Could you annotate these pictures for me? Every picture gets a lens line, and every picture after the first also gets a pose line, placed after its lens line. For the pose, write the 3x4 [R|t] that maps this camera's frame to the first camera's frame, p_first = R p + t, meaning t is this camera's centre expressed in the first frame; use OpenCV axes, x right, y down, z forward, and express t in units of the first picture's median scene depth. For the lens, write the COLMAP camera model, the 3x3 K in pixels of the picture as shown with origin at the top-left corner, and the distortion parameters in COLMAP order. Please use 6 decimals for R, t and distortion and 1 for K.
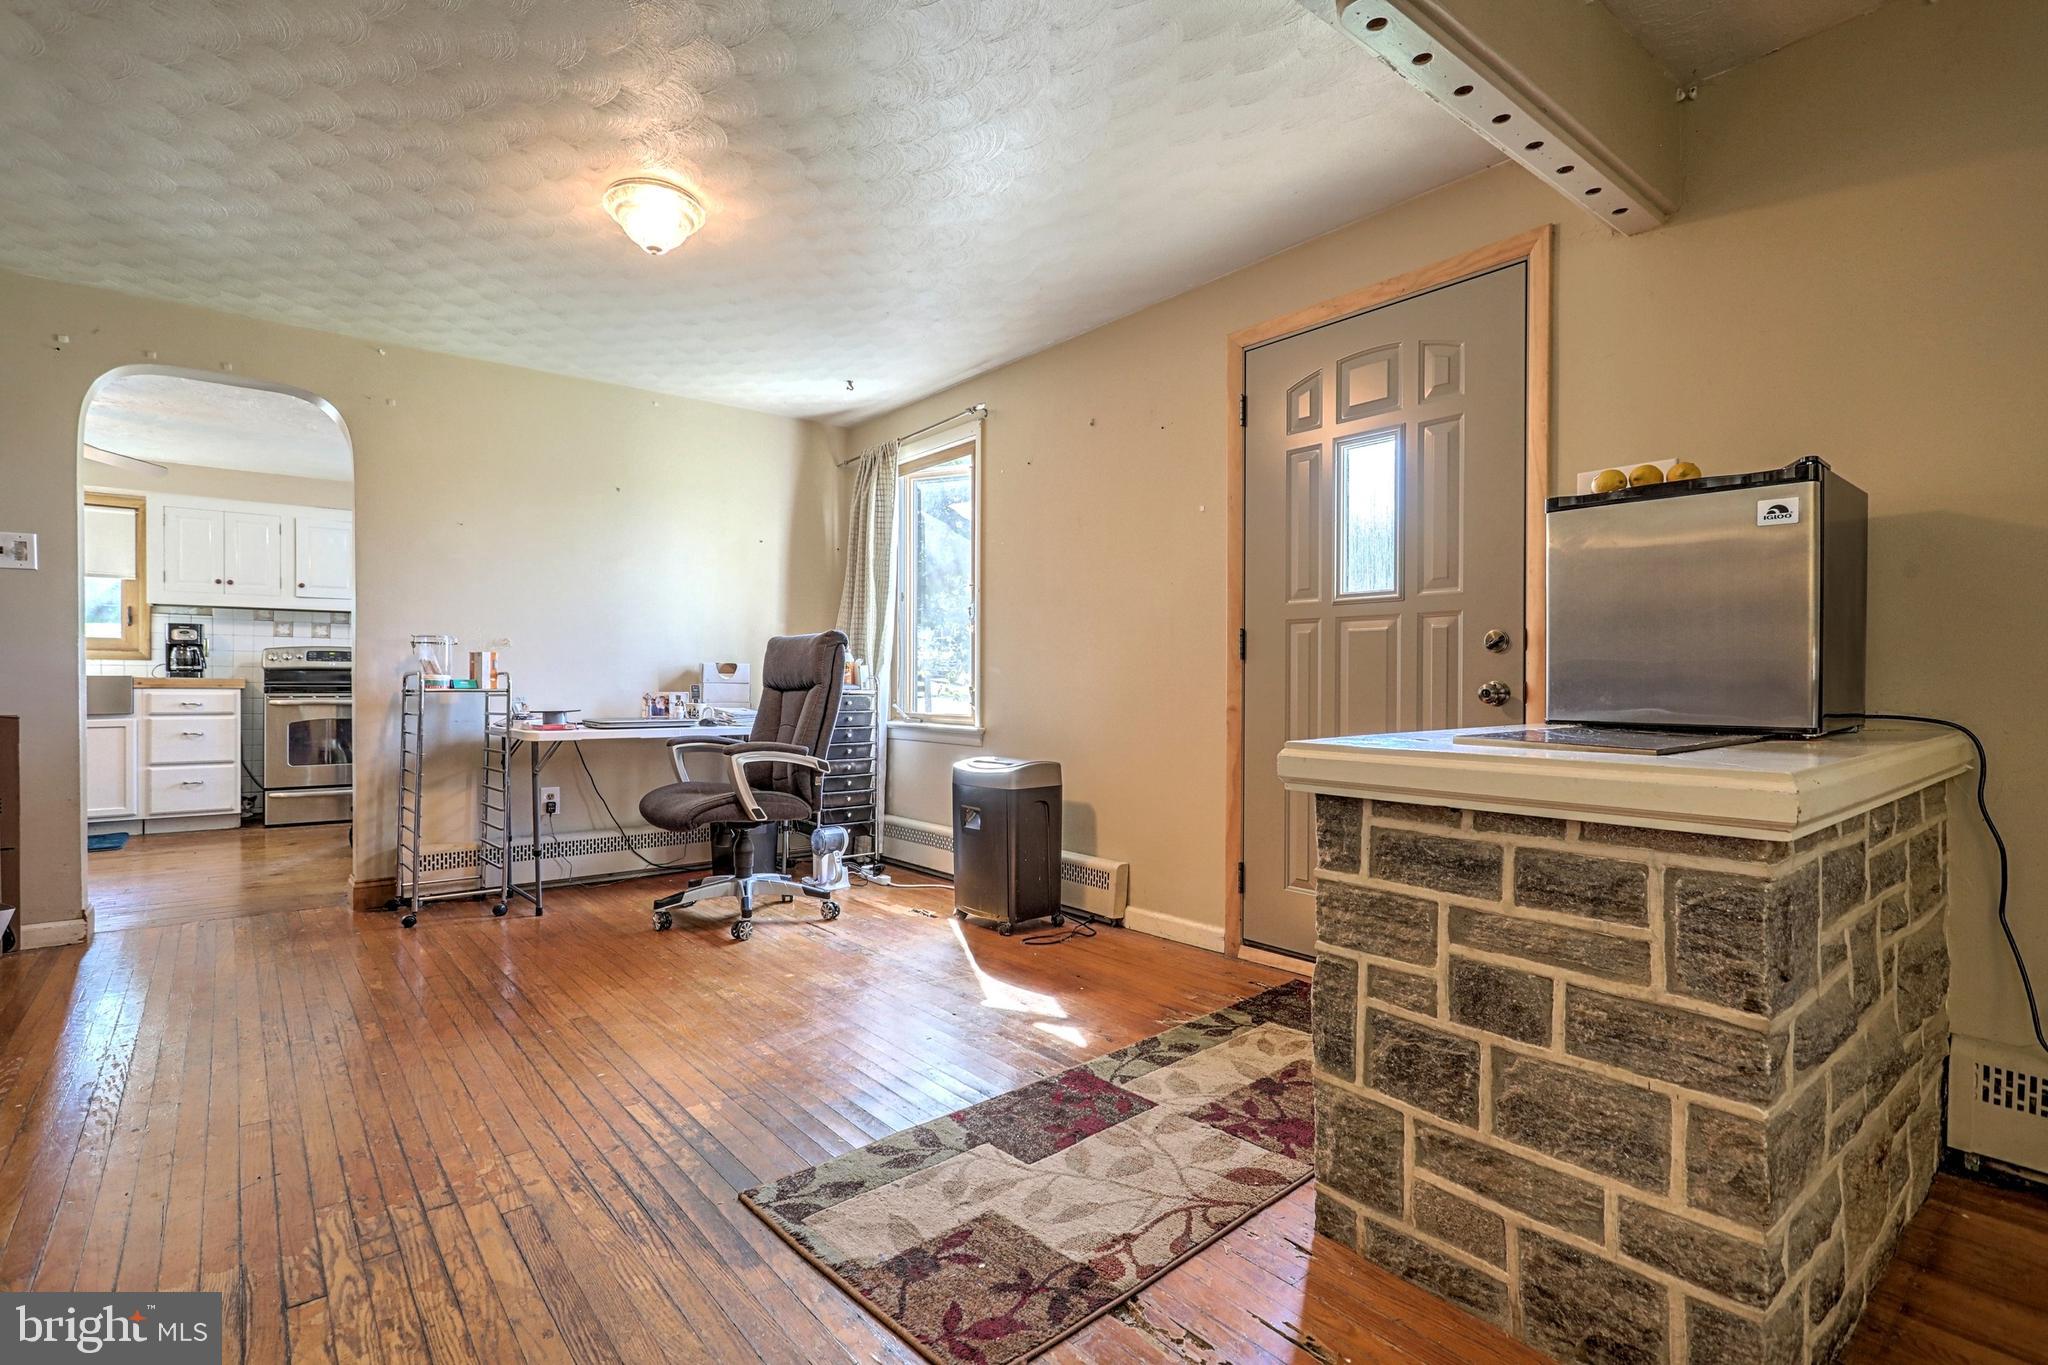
lens RADIAL K [[973.1, 0, 1027.3], [0, 973.1, 677.2], [0, 0, 1]] dist [-0.004000, 0.001760]
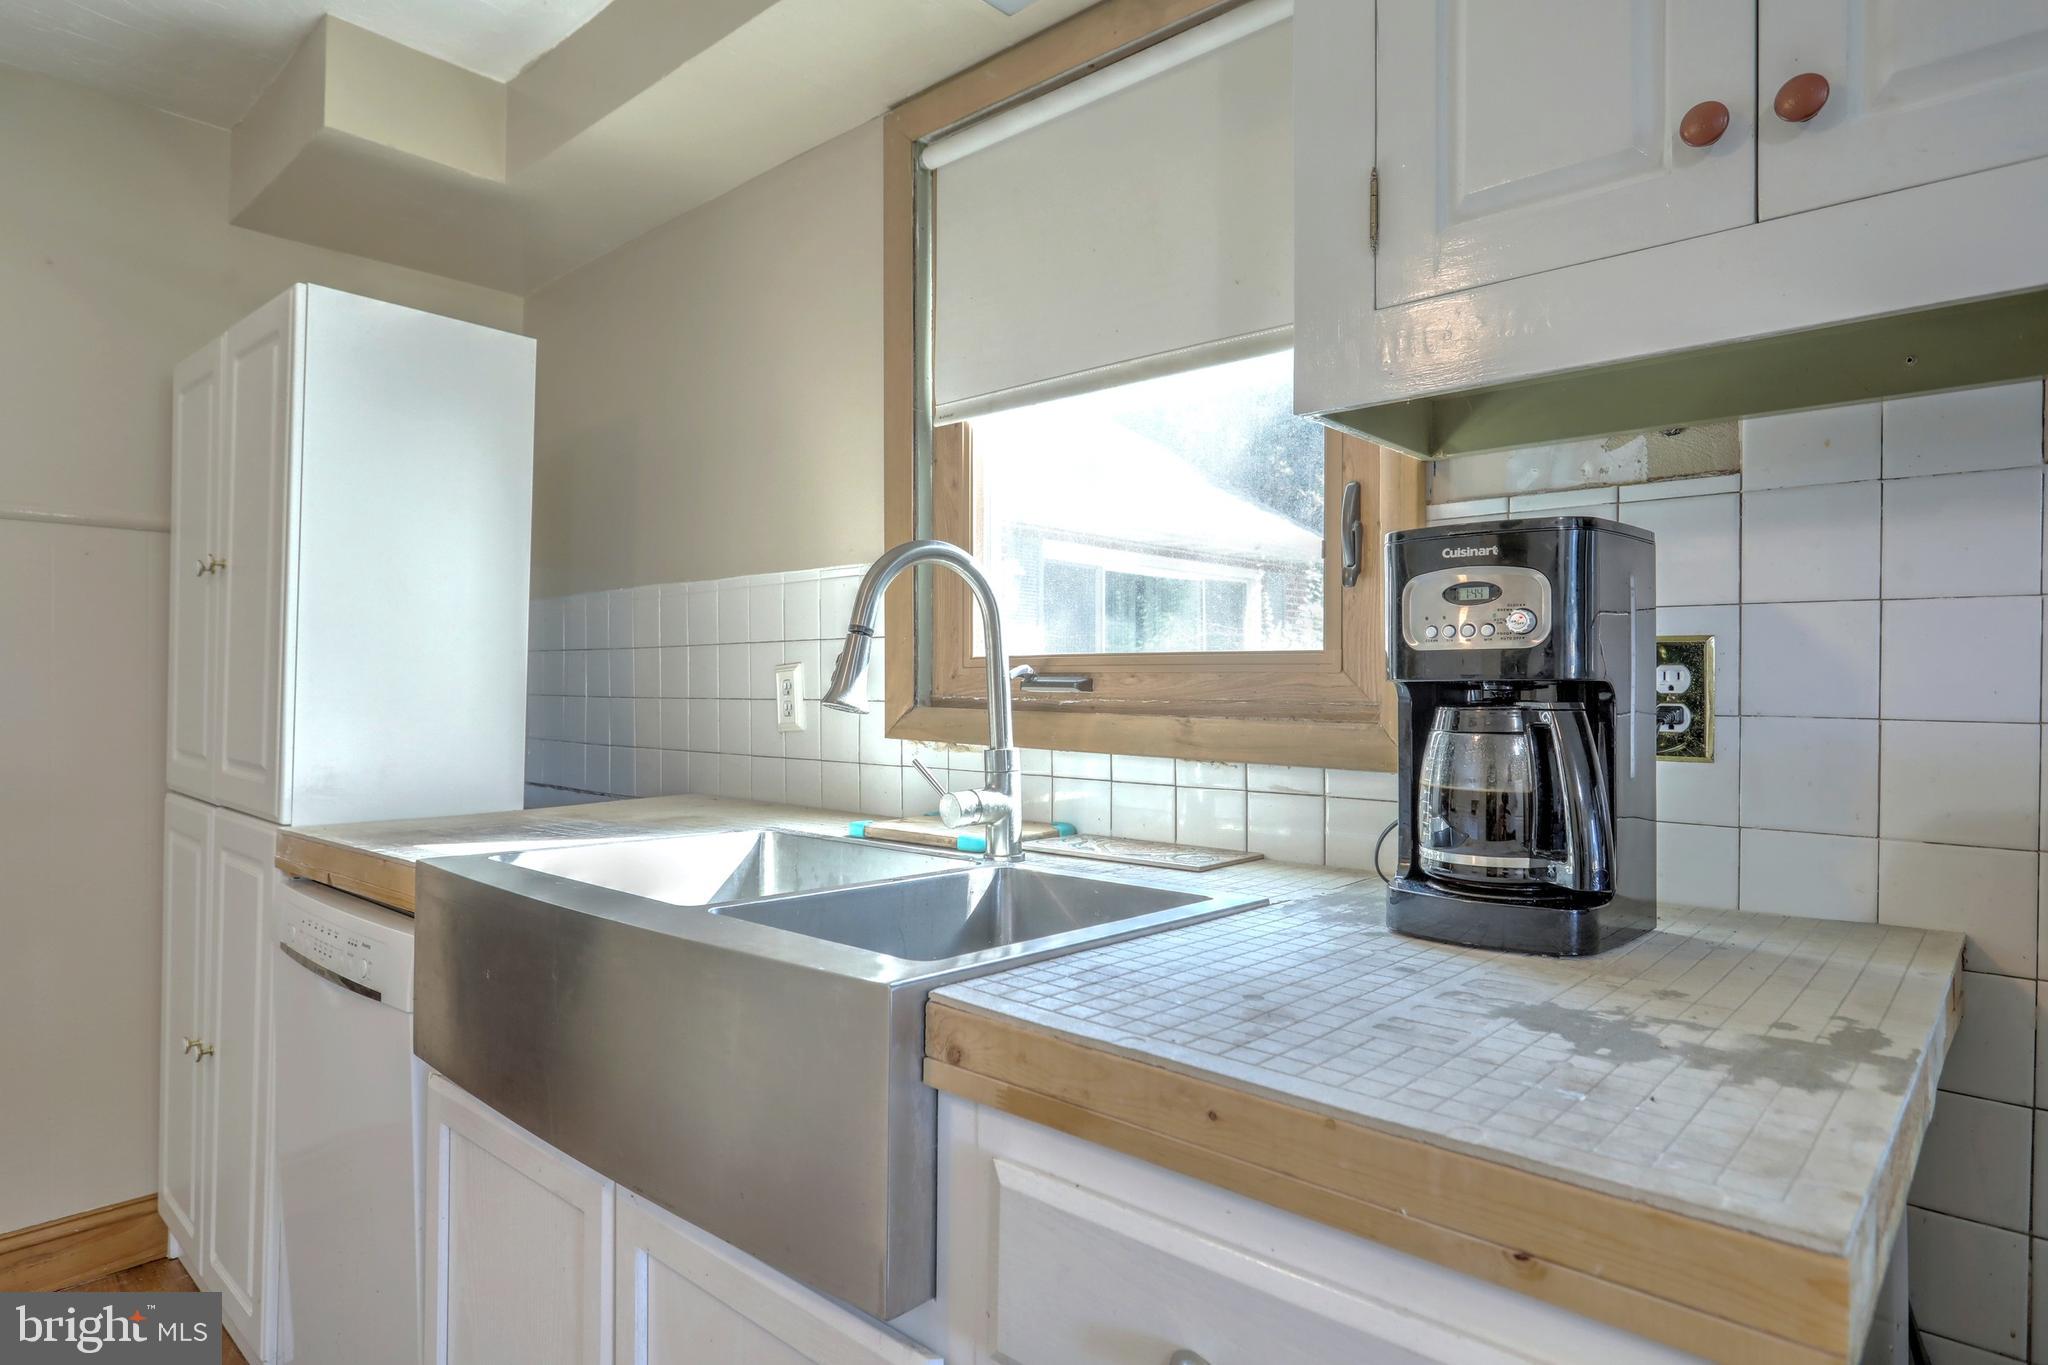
lens RADIAL K [[1153.9, 0, 1012.6], [0, 1153.9, 676.5], [0, 0, 1]] dist [-0.004668, -0.001657]
pose [[0.149267, -0.012907, -0.988713, -0.694789], [-0.000659, 0.999913, -0.013153, -0.031496], [0.988797, 0.002615, 0.149246, 0.876797]]
